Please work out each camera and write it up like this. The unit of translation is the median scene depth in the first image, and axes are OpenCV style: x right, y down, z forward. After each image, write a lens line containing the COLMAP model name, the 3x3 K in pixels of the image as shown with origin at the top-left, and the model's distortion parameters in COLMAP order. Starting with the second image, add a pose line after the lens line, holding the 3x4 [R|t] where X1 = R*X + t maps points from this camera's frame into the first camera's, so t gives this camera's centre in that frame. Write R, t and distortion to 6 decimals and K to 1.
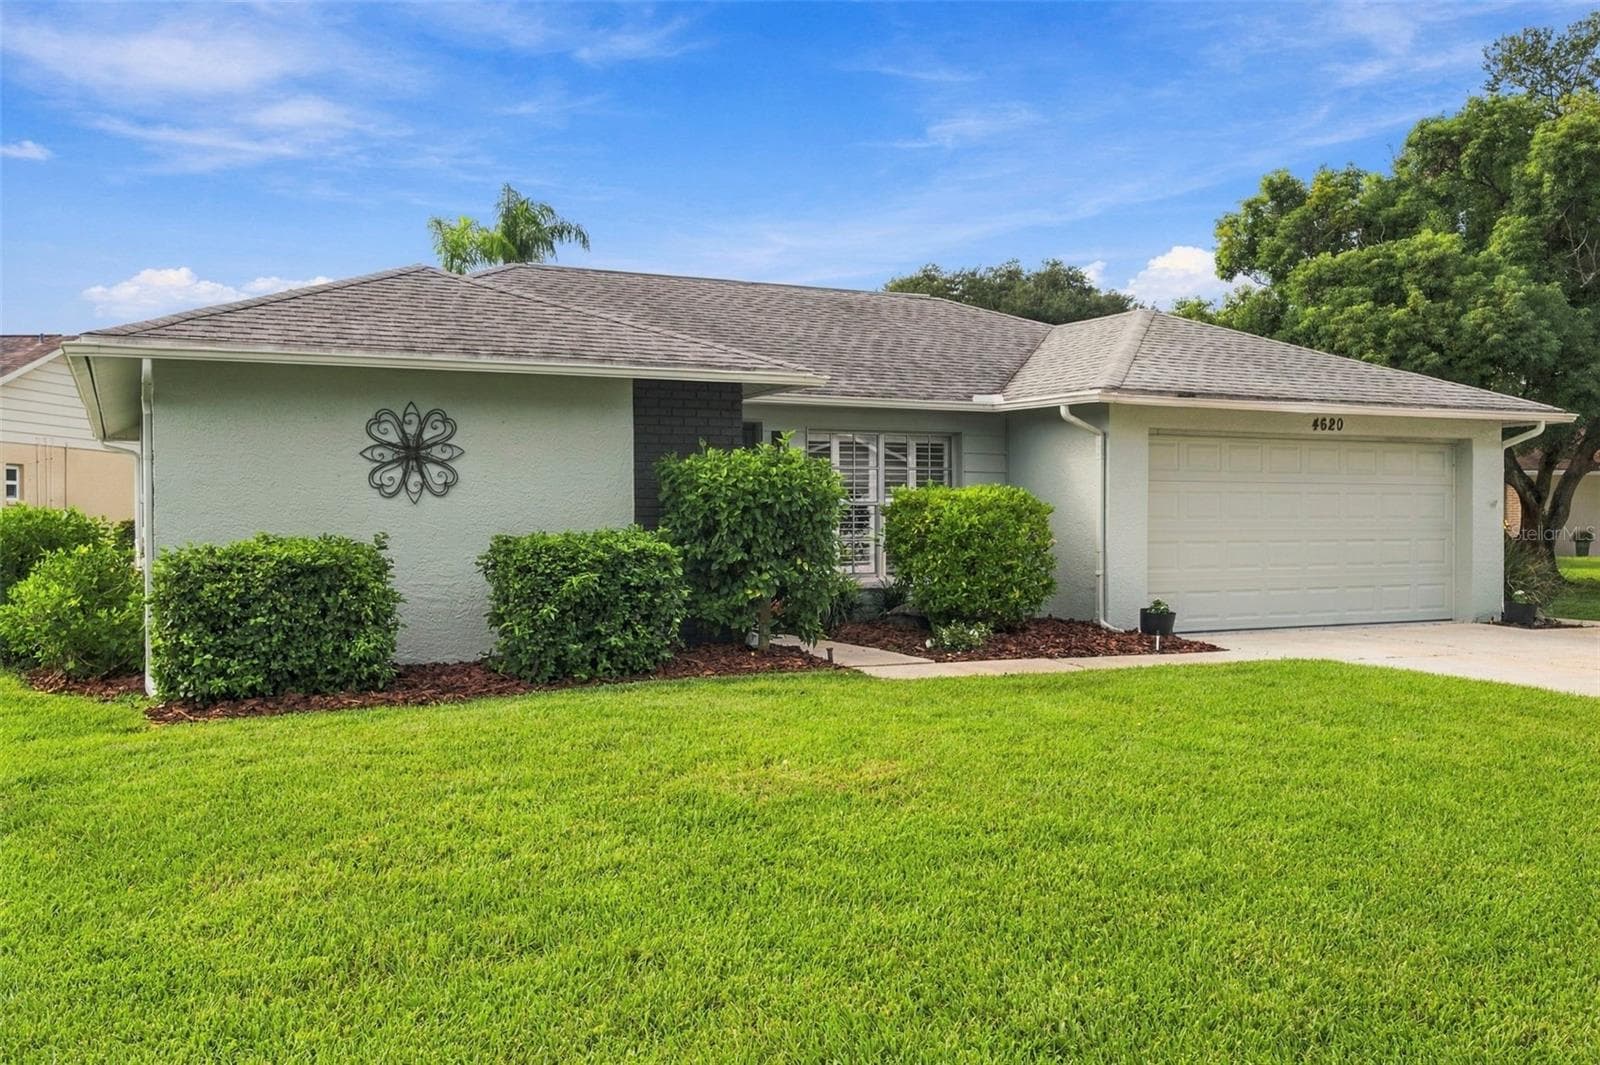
lens RADIAL K [[1253.4, 0, 848.0], [0, 1253.4, 534.9], [0, 0, 1]] dist [-0.004687, -0.002032]
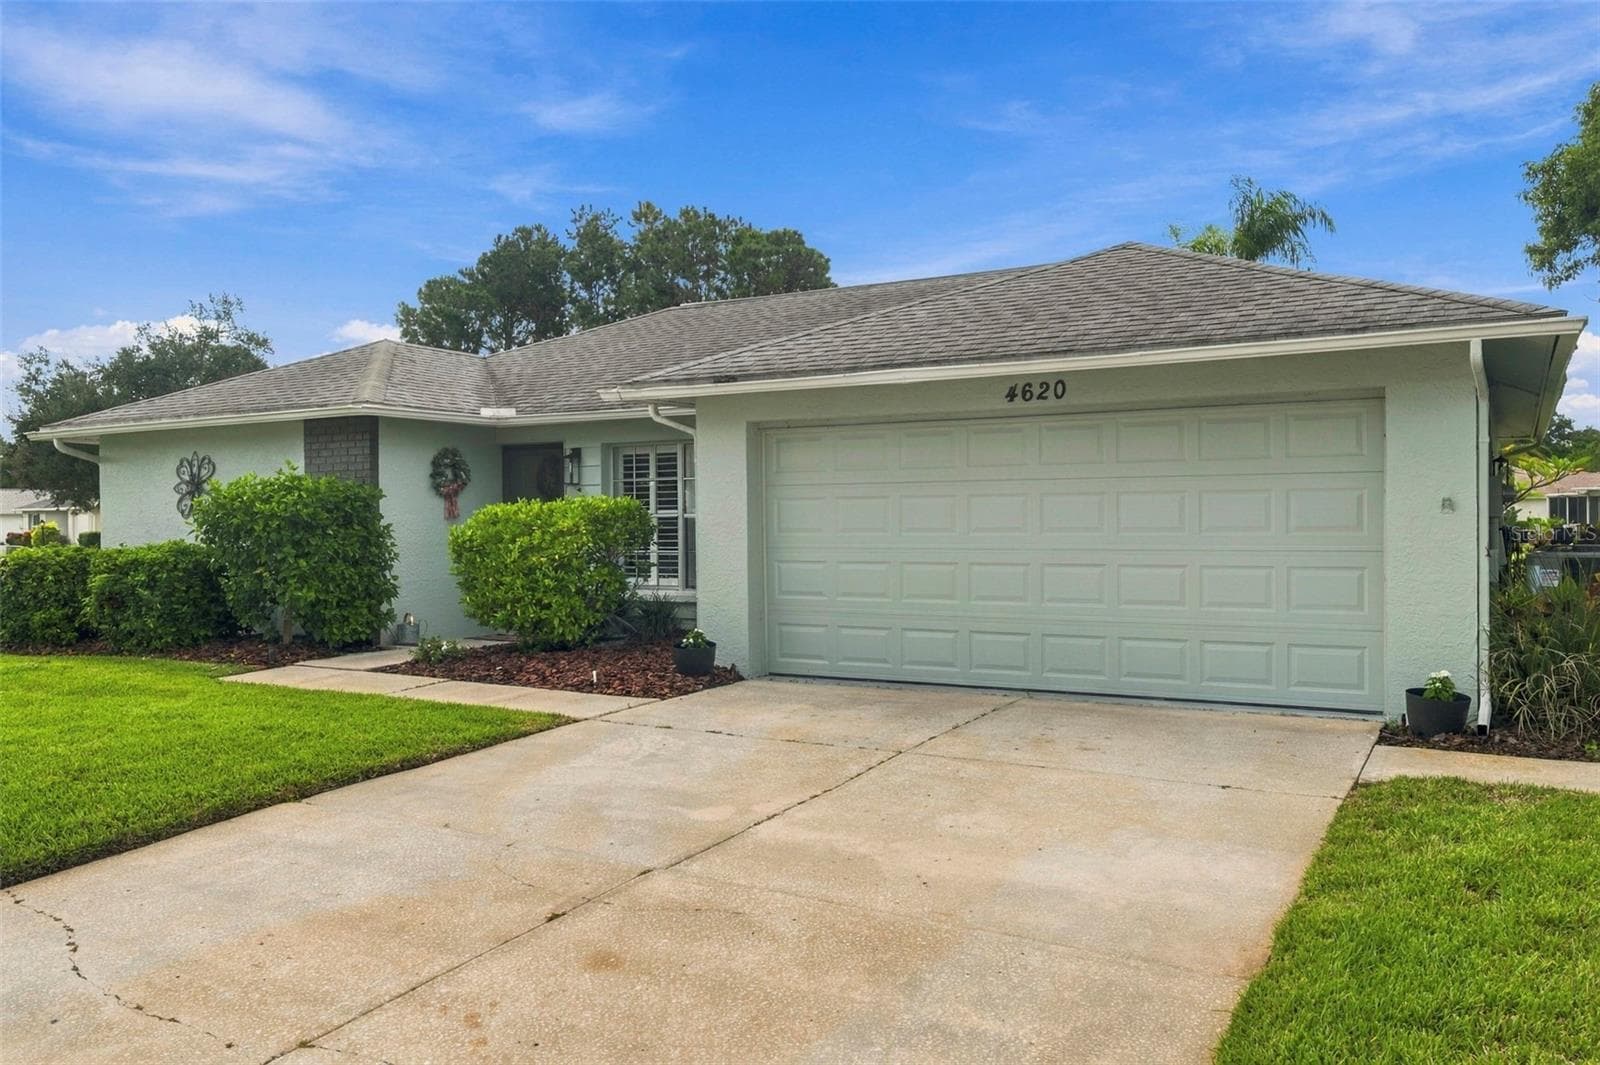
lens RADIAL K [[1127.7, 0, 814.4], [0, 1127.7, 530.4], [0, 0, 1]] dist [0.001929, 0.000280]
pose [[0.619217, 0.006966, -0.785189, 0.781546], [-0.001899, 0.999971, 0.007374, -0.019705], [0.785218, -0.003075, 0.619212, 0.544064]]
